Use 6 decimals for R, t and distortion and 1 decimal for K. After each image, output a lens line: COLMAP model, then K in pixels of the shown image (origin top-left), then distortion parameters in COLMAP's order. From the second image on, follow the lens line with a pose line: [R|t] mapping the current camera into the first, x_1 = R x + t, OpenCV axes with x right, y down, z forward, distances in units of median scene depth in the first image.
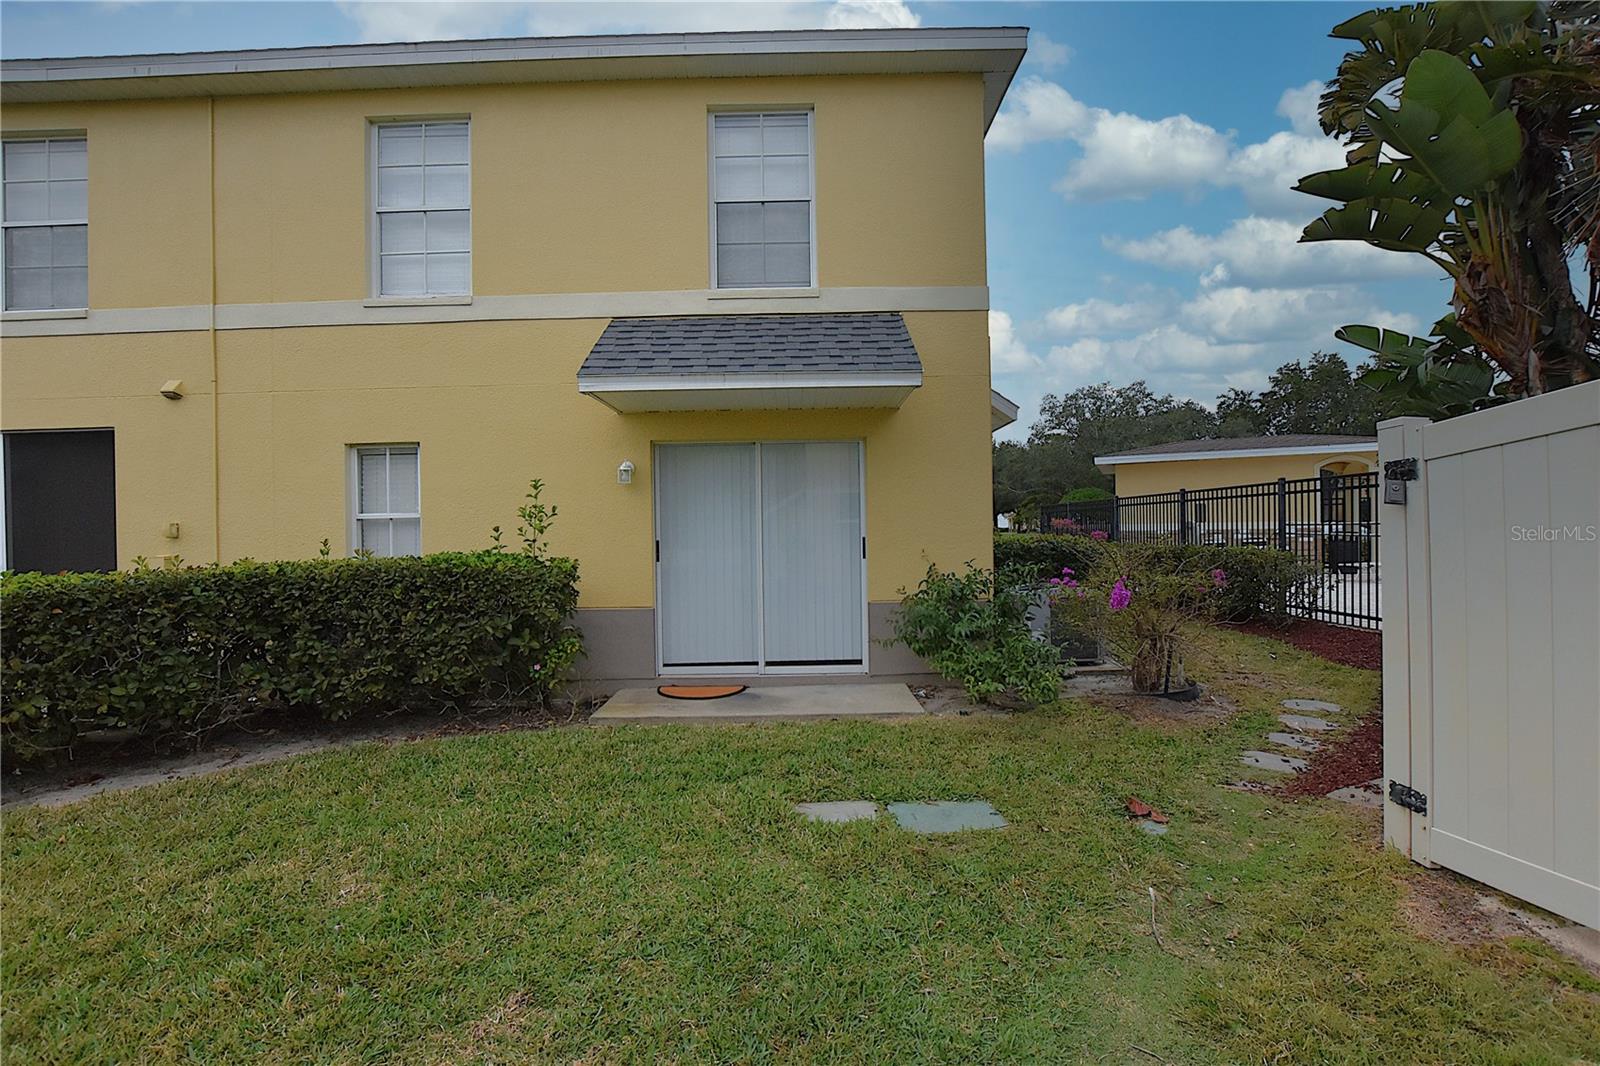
lens RADIAL K [[709.9, 0, 791.3], [0, 709.9, 535.0], [0, 0, 1]] dist [-0.023601, 0.001882]
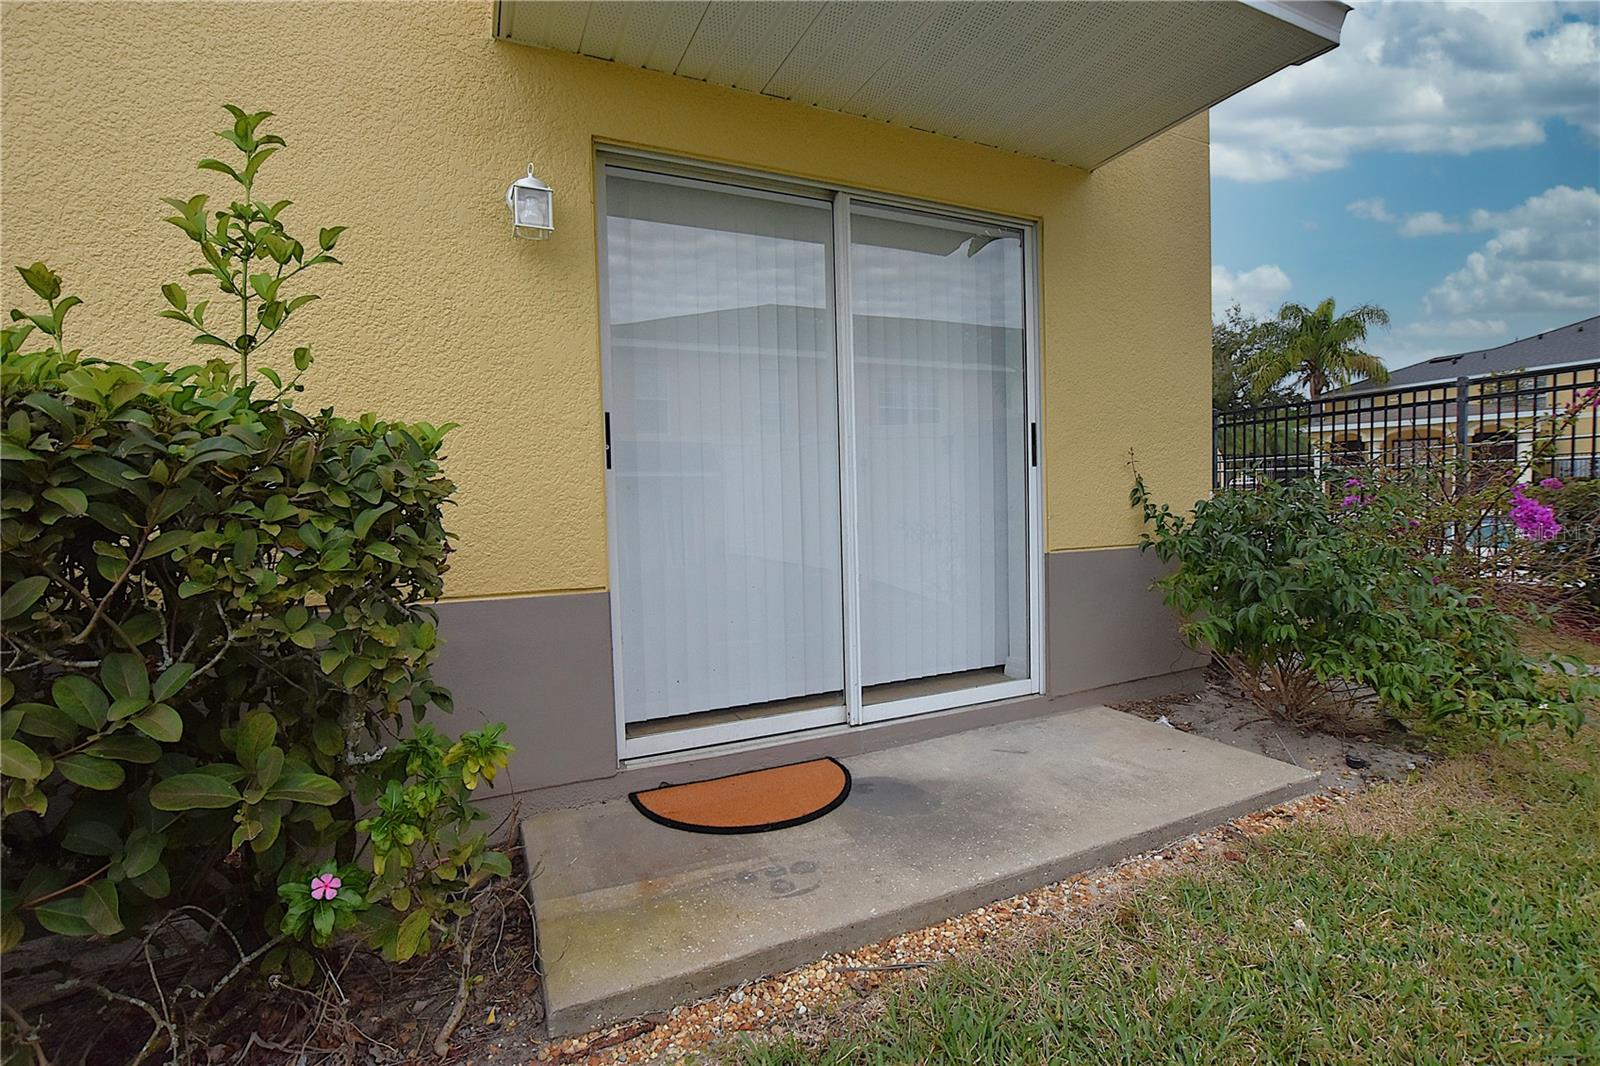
lens RADIAL K [[709.9, 0, 811.7], [0, 709.9, 528.5], [0, 0, 1]] dist [-0.023601, 0.001882]
pose [[0.900761, -0.016187, 0.434014, -0.289661], [0.002573, 0.999487, 0.031936, 0.066349], [-0.434308, -0.027650, 0.900340, 0.684300]]
